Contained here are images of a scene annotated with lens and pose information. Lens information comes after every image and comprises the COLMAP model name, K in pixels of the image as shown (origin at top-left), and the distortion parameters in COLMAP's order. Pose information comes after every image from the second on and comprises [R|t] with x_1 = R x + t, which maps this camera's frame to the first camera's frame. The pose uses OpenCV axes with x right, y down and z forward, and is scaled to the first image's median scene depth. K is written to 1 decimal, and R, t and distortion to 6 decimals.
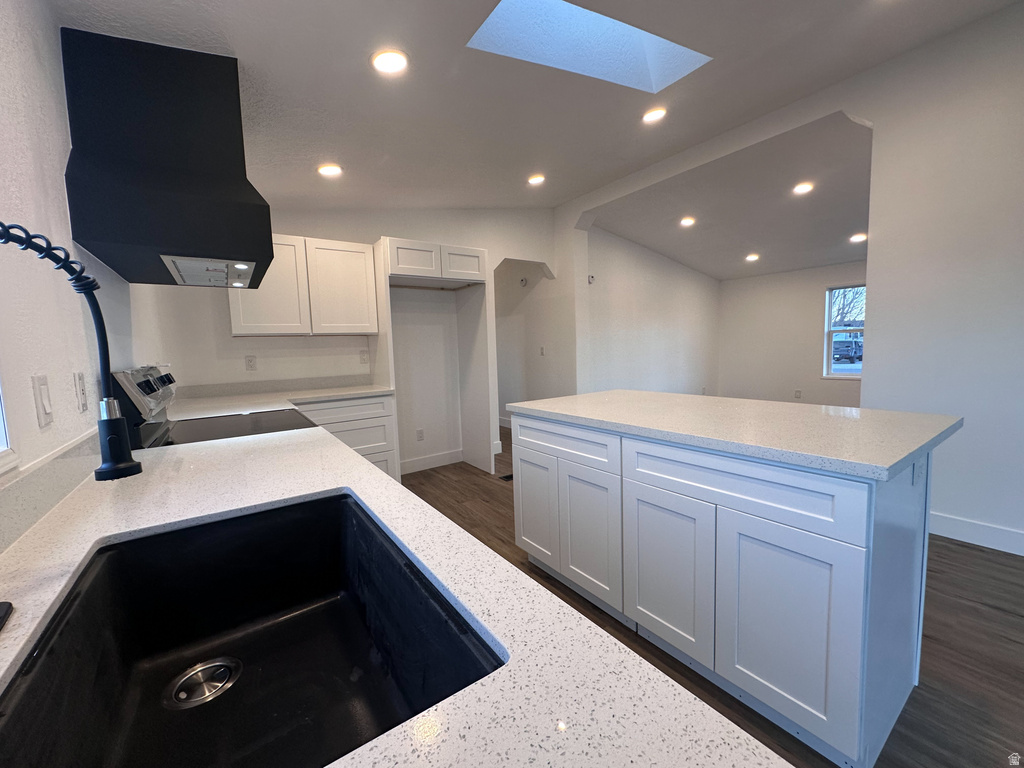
lens RADIAL K [[408.6, 0, 512.3], [0, 408.6, 385.9], [0, 0, 1]] dist [-0.004541, 0.000385]
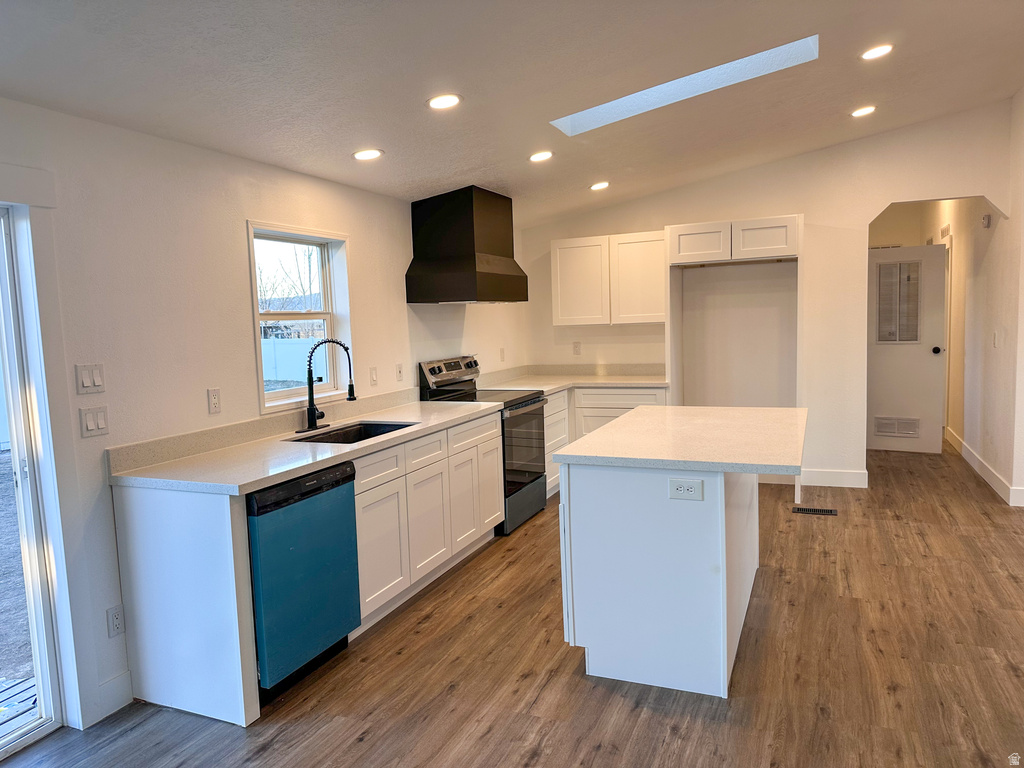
lens RADIAL K [[724.4, 0, 512.0], [0, 724.4, 384.0], [0, 0, 1]] dist [0.004436, -0.006885]
pose [[0.527258, 0.091391, -0.844776, 0.999433], [-0.060931, 0.995706, 0.069690, -0.088232], [0.847518, 0.014728, 0.530563, -0.230708]]
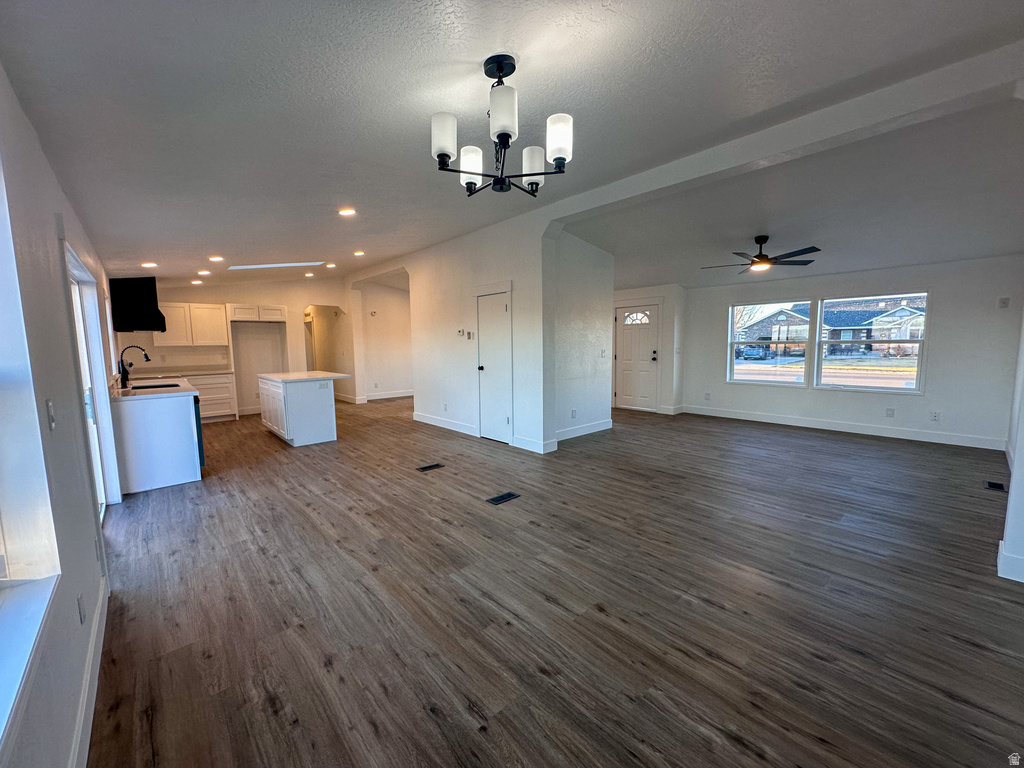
lens RADIAL K [[408.6, 0, 512.3], [0, 408.6, 385.9], [0, 0, 1]] dist [-0.004541, 0.000385]
pose [[0.993122, 0.006043, 0.116924, 1.009914], [-0.007087, 0.999939, 0.008509, 0.063573], [-0.116865, -0.009279, 0.993104, -1.460962]]
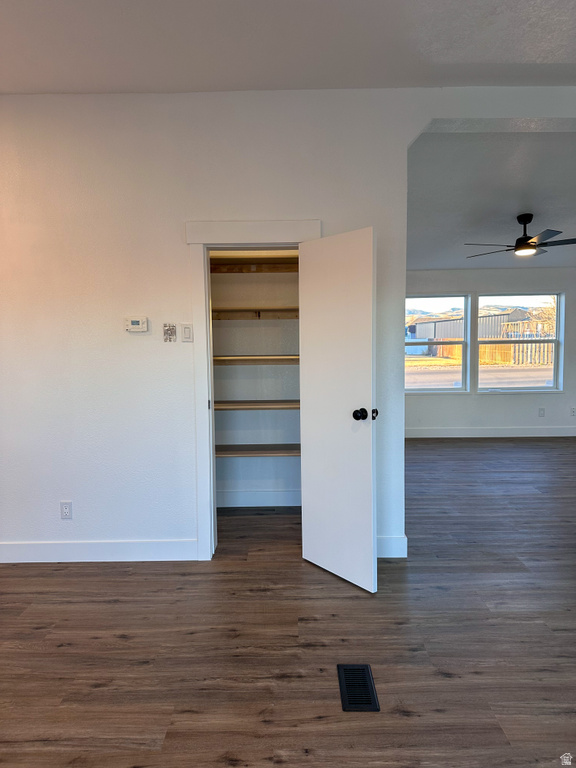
lens RADIAL K [[543.3, 0, 288.0], [0, 543.3, 384.0], [0, 0, 1]] dist [0.004436, -0.006885]
pose [[0.579888, -0.049339, 0.813201, 0.302027], [0.073466, 0.997265, 0.008119, -0.039369], [-0.811377, 0.055035, 0.581926, -0.393228]]
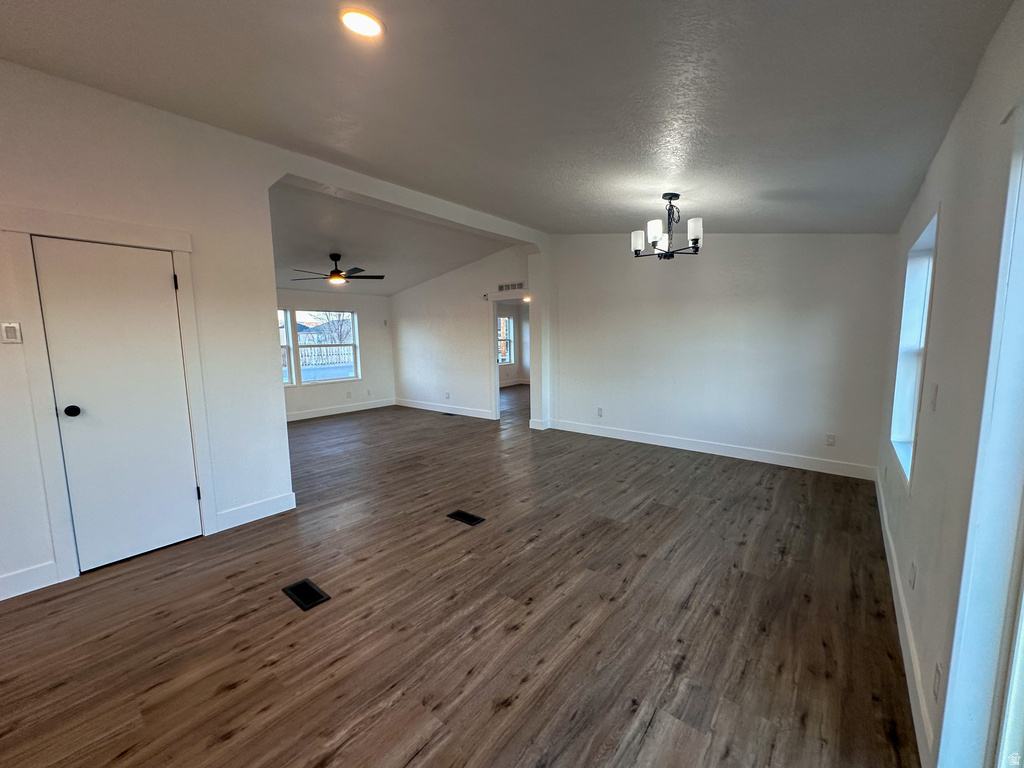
lens RADIAL K [[408.6, 0, 512.3], [0, 408.6, 385.9], [0, 0, 1]] dist [-0.004541, 0.000385]
pose [[-0.260811, -0.077401, 0.962282, 0.156123], [0.116078, 0.987035, 0.110853, -0.033502], [-0.958386, 0.140611, -0.248445, -0.257438]]
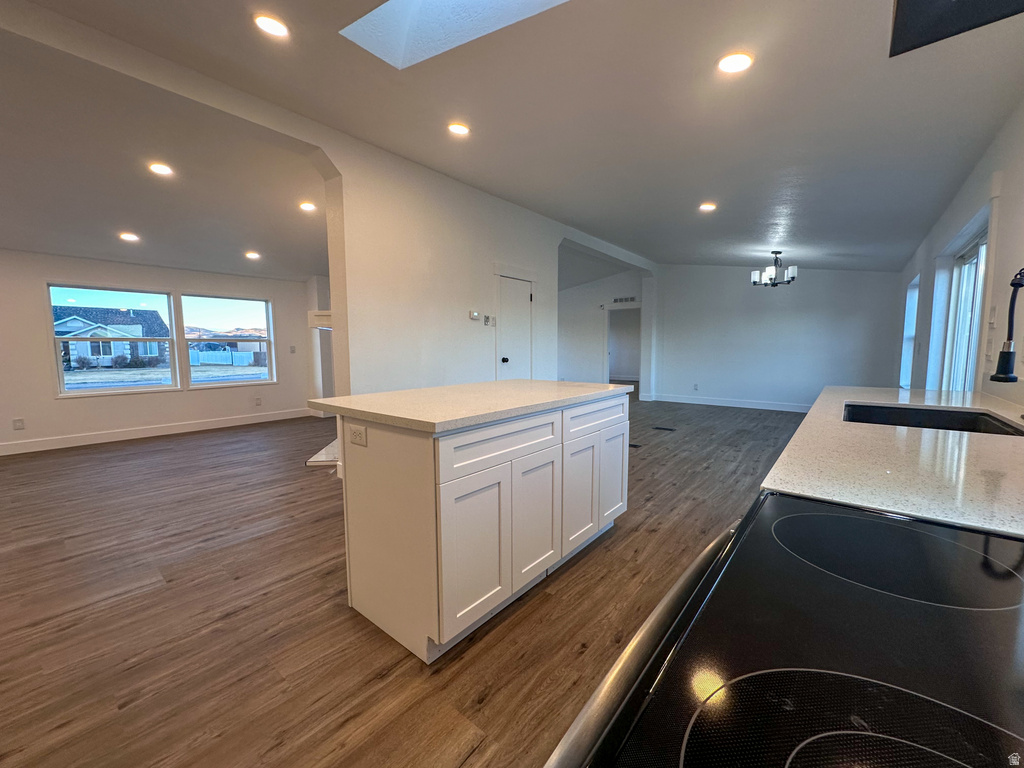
lens RADIAL K [[408.6, 0, 512.3], [0, 408.6, 385.9], [0, 0, 1]] dist [-0.004541, 0.000385]
pose [[-0.260188, -0.056595, 0.963898, -0.422957], [0.107382, 0.990392, 0.087137, -0.033296], [-0.959568, 0.126177, -0.251611, 0.712532]]
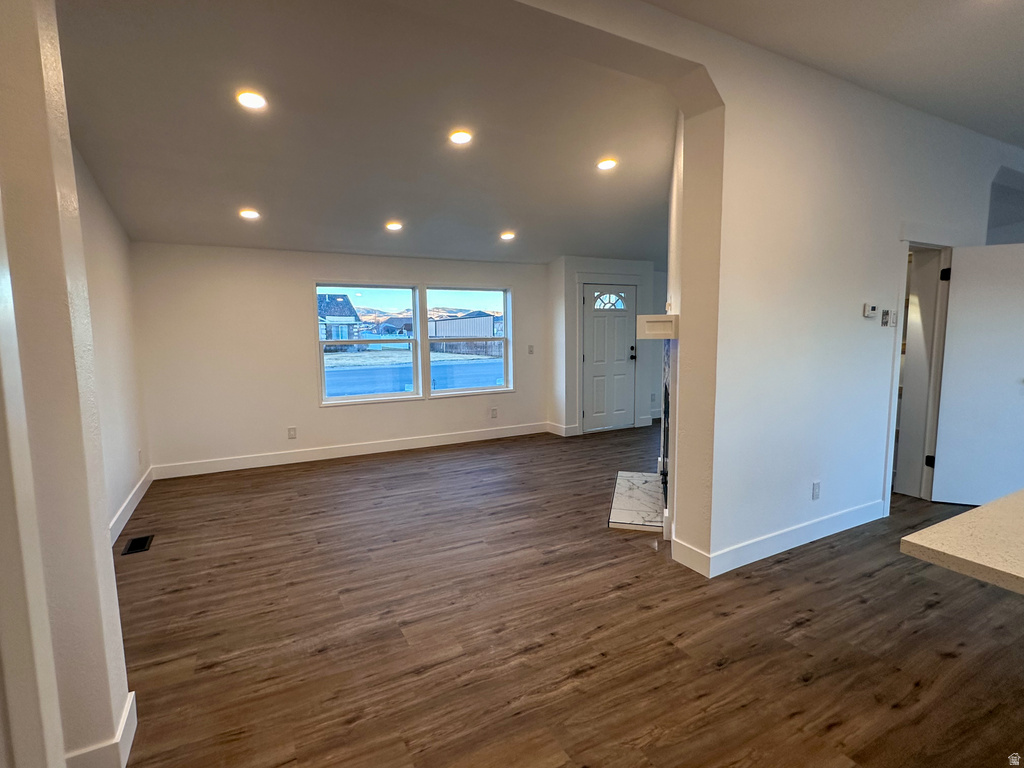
lens RADIAL K [[500.8, 0, 509.8], [0, 500.8, 387.5], [0, 0, 1]] dist [-0.003152, 0.000179]
pose [[0.126002, -0.082408, 0.988601, -0.161878], [0.102398, 0.992301, 0.069666, -0.156682], [-0.986731, 0.092453, 0.133471, 1.075995]]
